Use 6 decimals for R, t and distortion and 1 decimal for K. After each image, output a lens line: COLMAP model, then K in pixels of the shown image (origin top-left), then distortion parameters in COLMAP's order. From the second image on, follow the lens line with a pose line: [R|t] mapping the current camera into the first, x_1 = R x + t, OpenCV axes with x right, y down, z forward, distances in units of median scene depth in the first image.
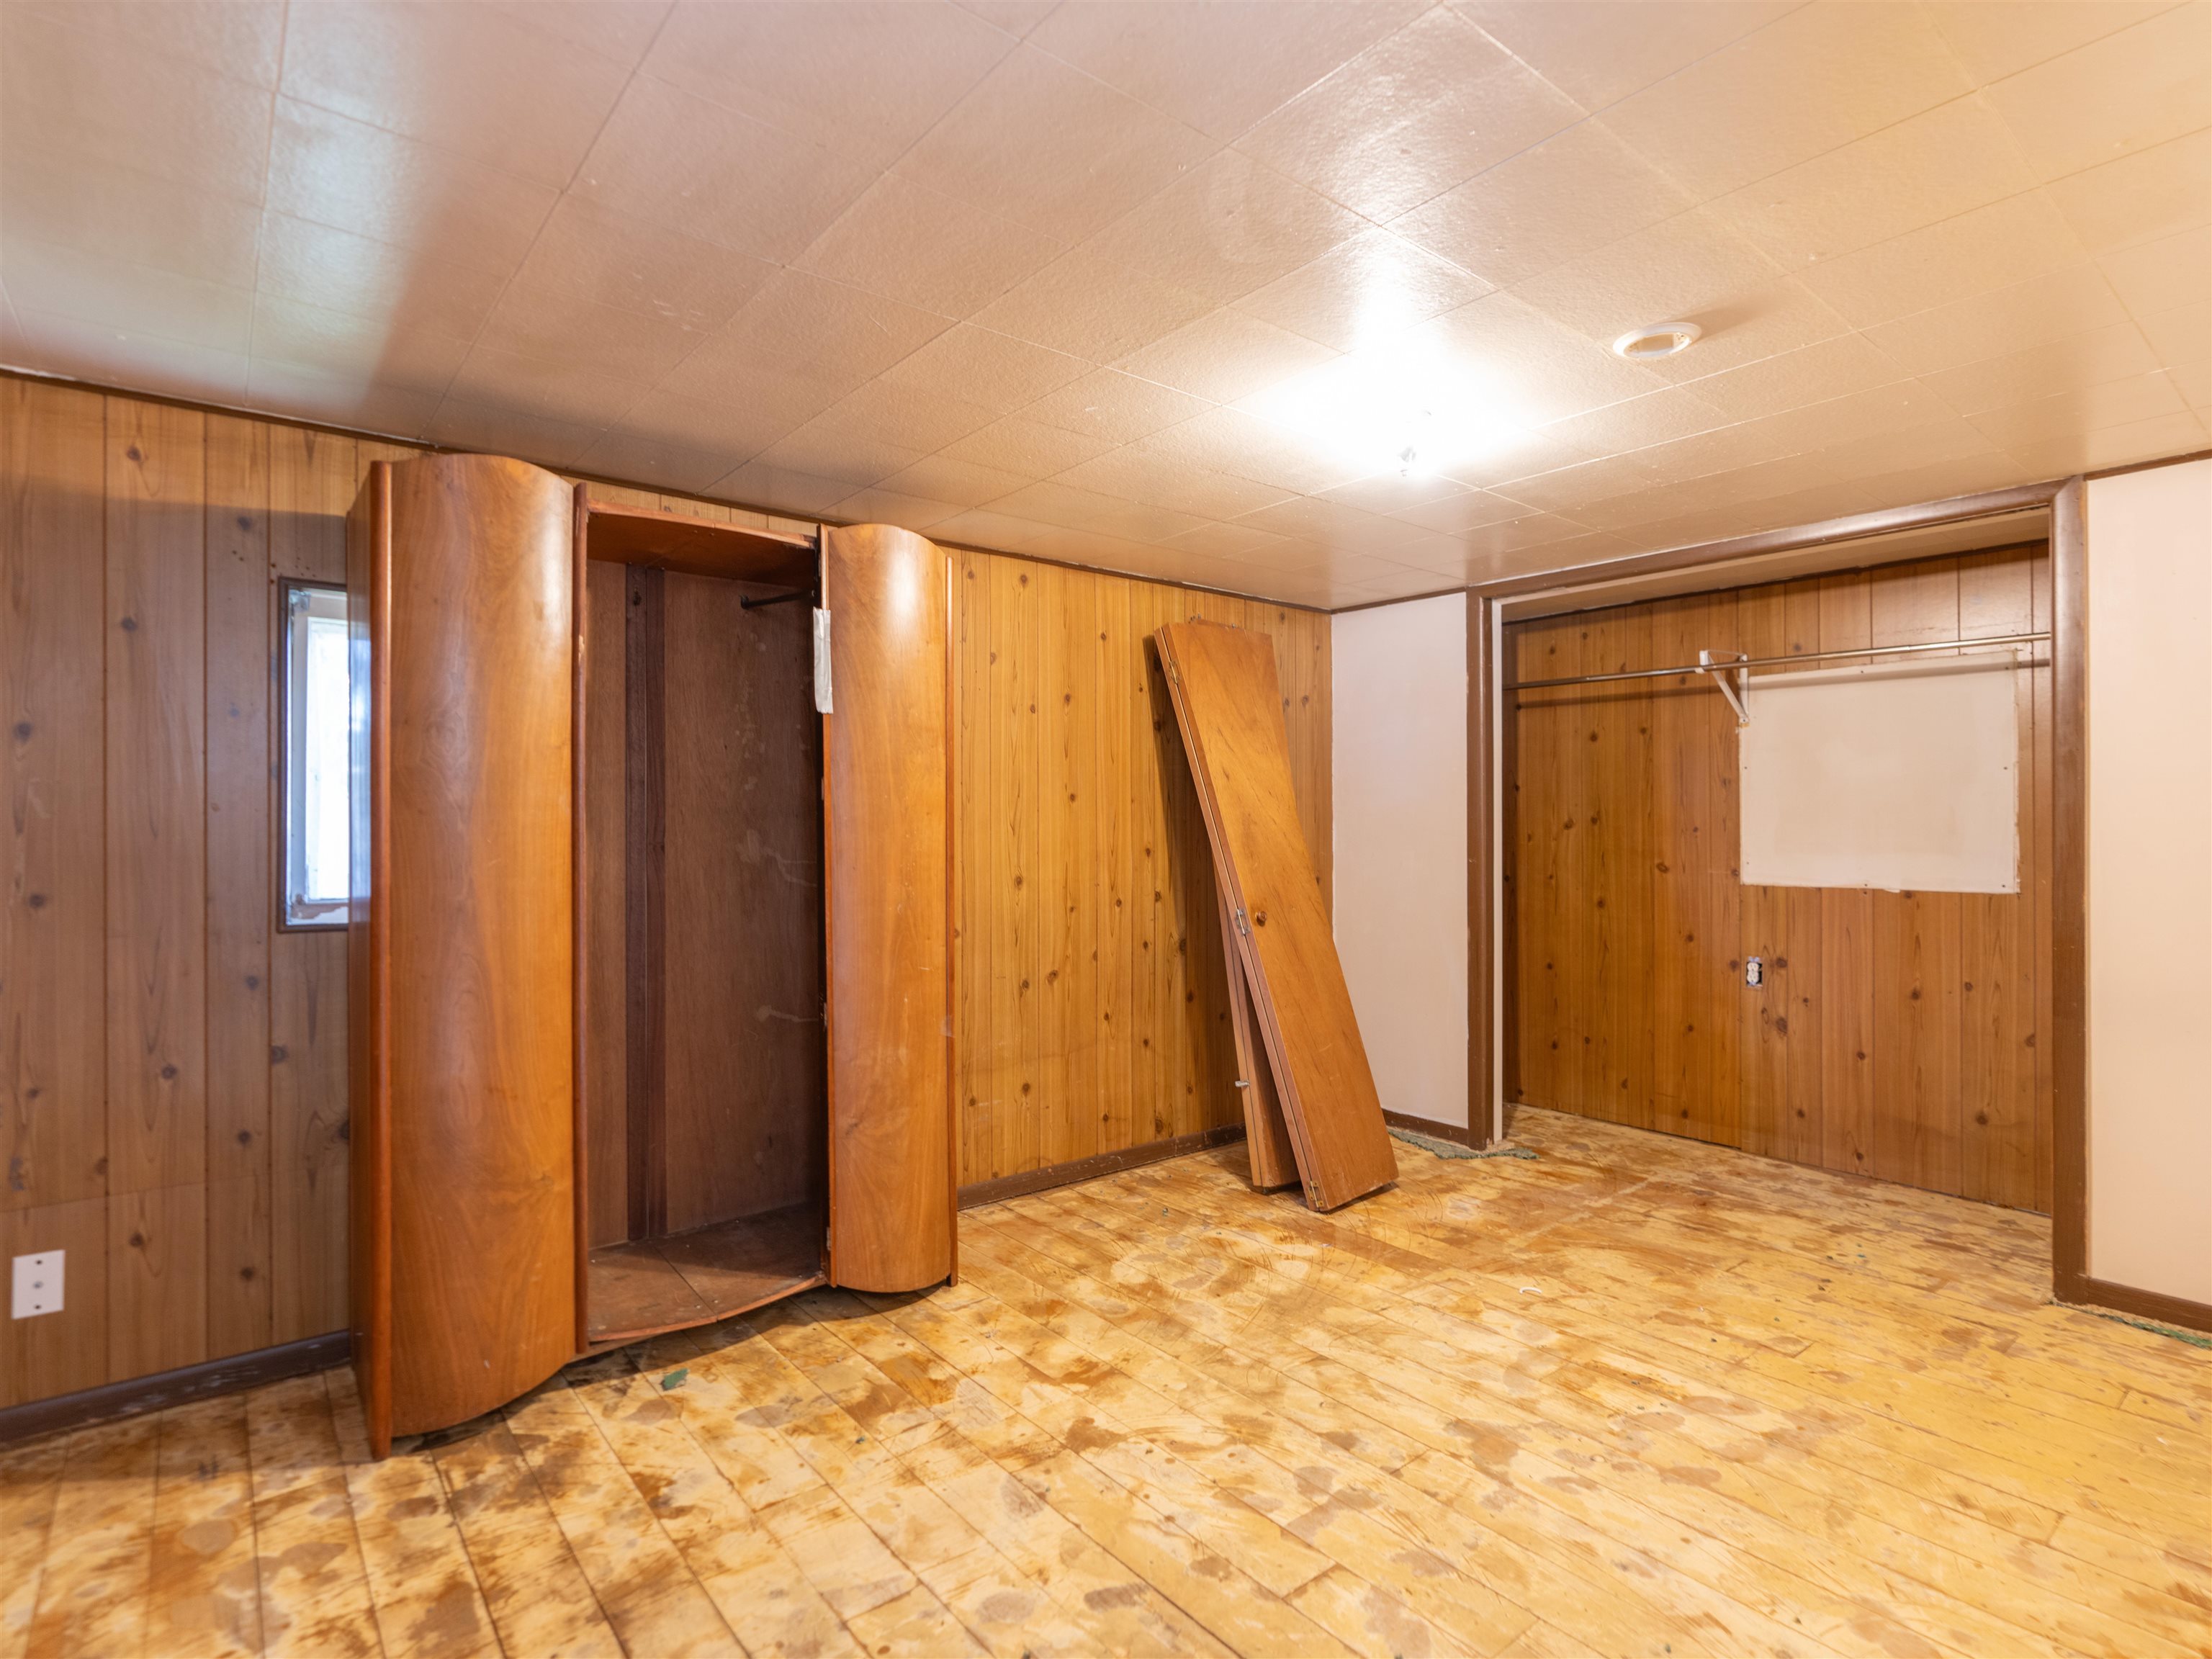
lens RADIAL K [[1114.8, 0, 1104.6], [0, 1114.8, 824.6], [0, 0, 1]] dist [-0.010268, 0.002861]
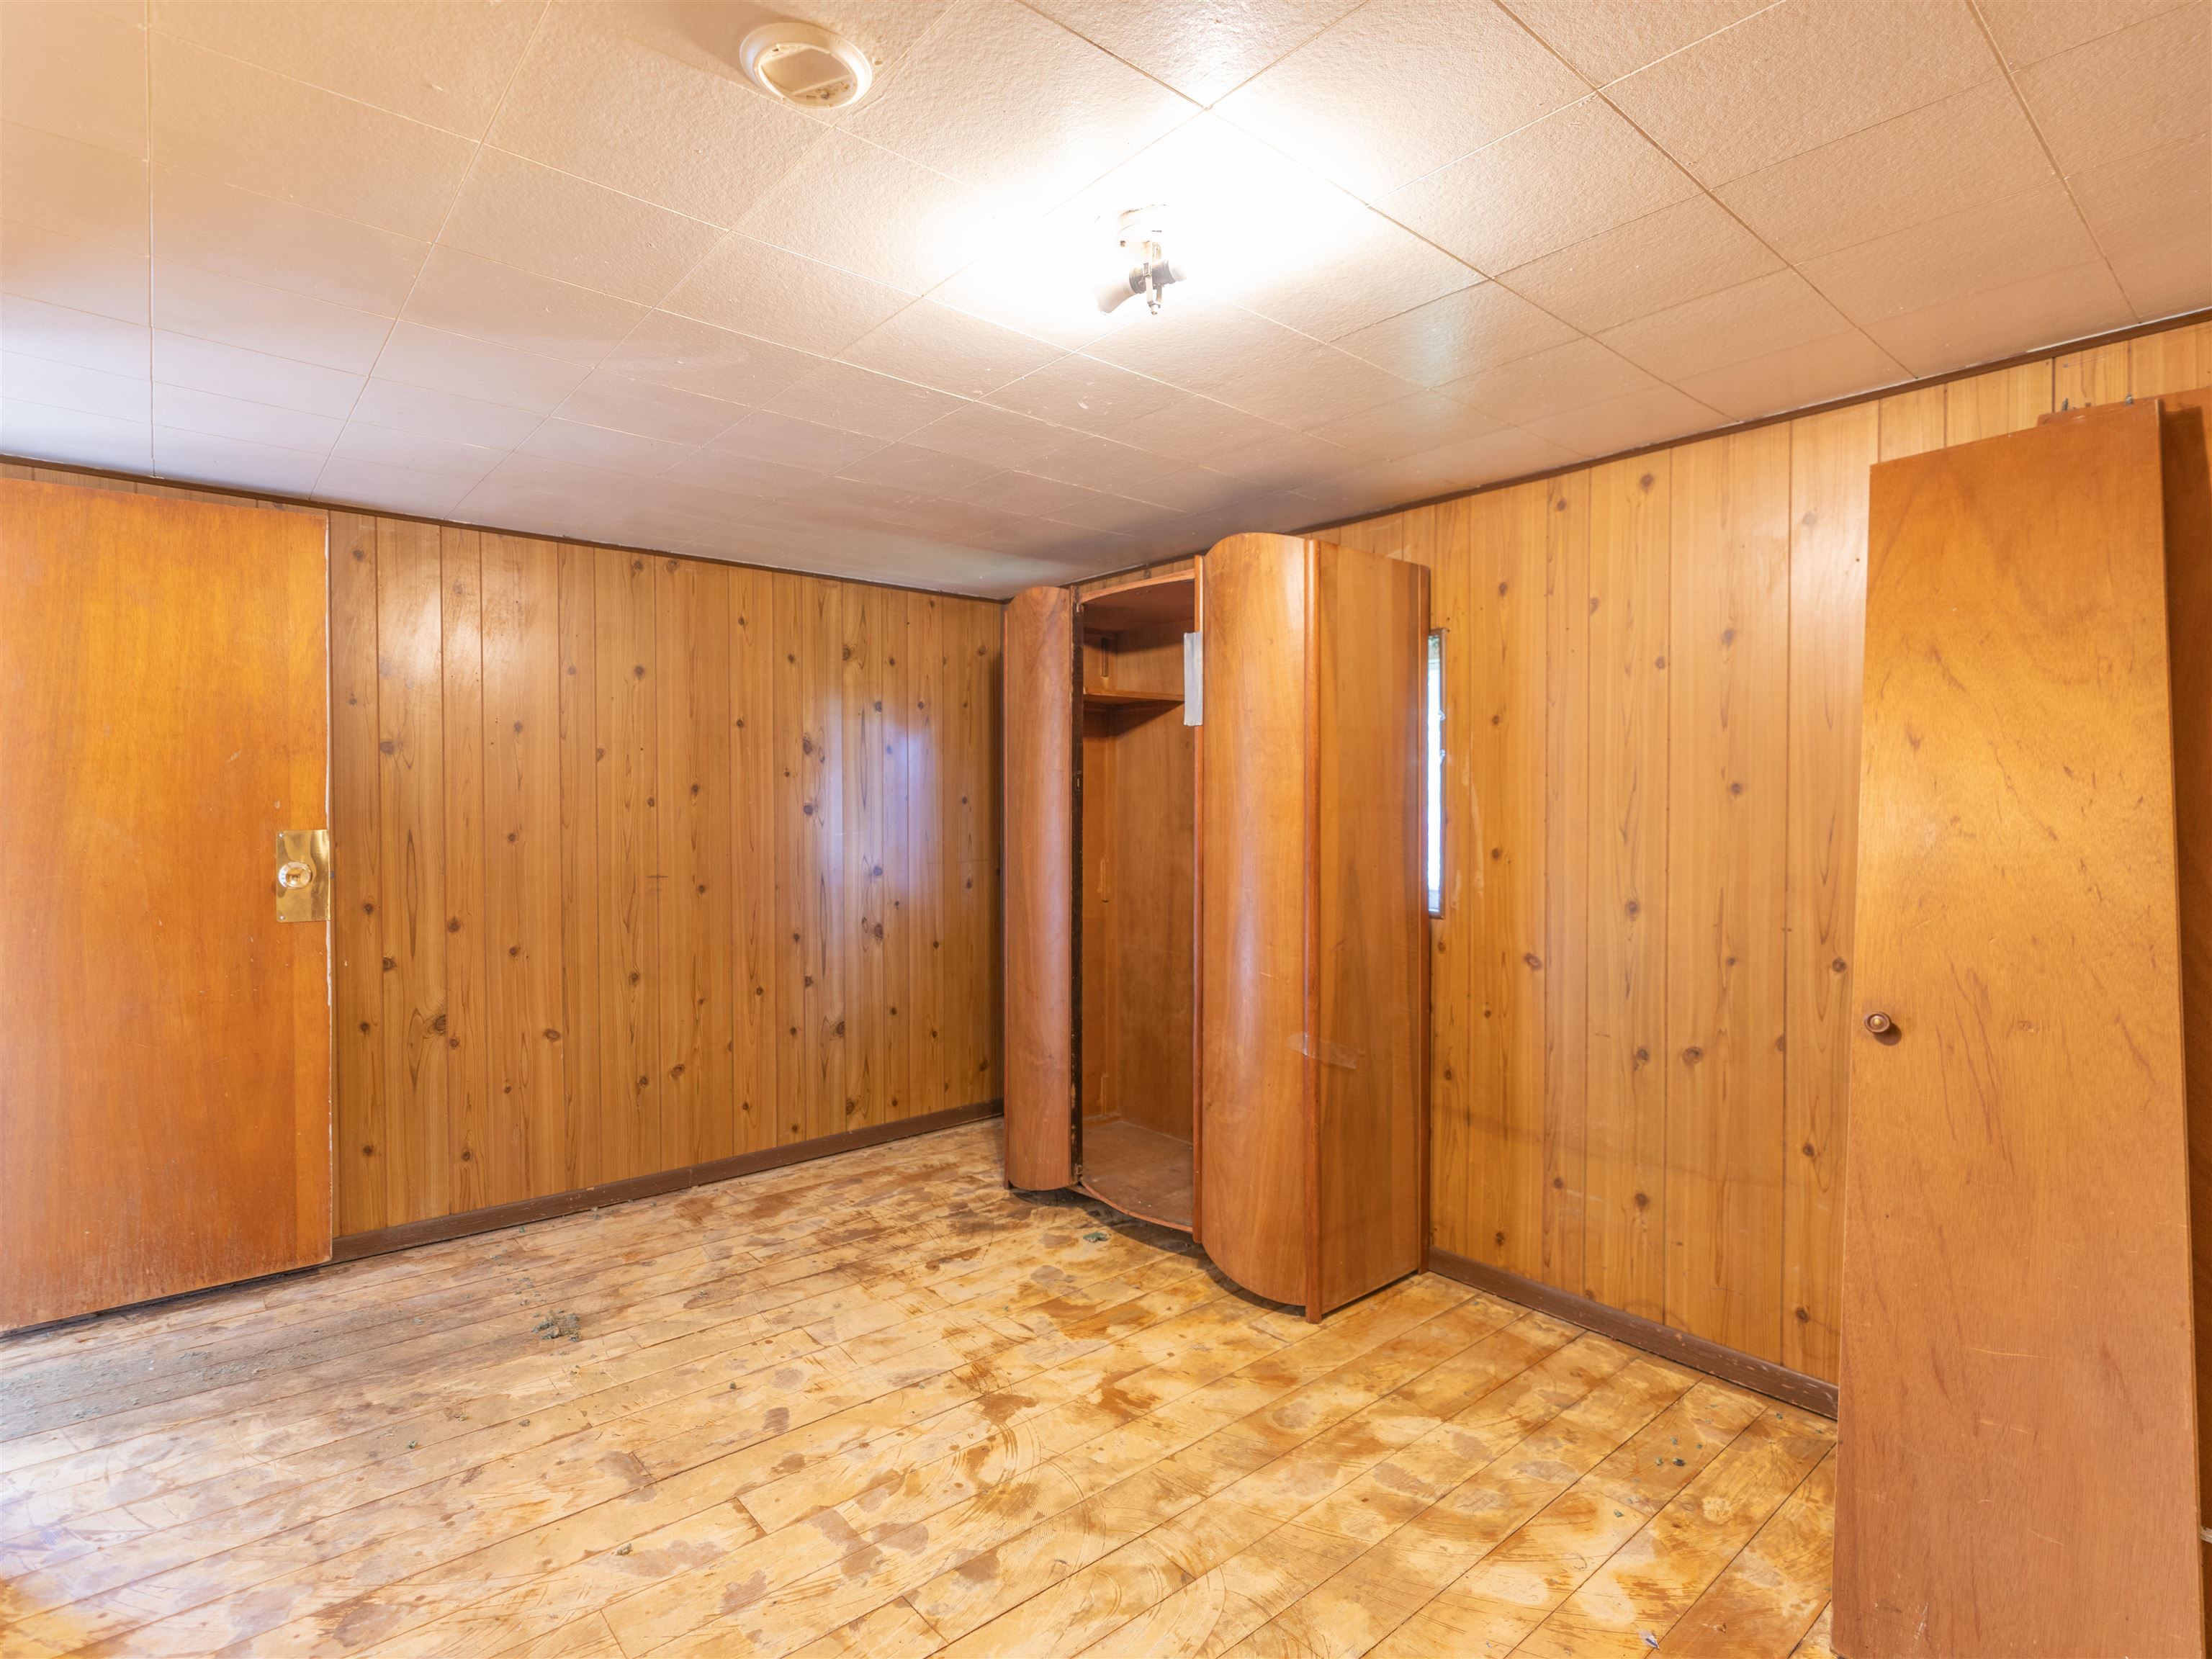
lens RADIAL K [[1114.8, 0, 1104.6], [0, 1114.8, 824.6], [0, 0, 1]] dist [-0.010268, 0.002861]
pose [[0.025615, 0.017188, -0.999524, 0.944207], [-0.000044, 0.999852, 0.017193, -0.022727], [0.999672, -0.000397, 0.025612, 0.966649]]
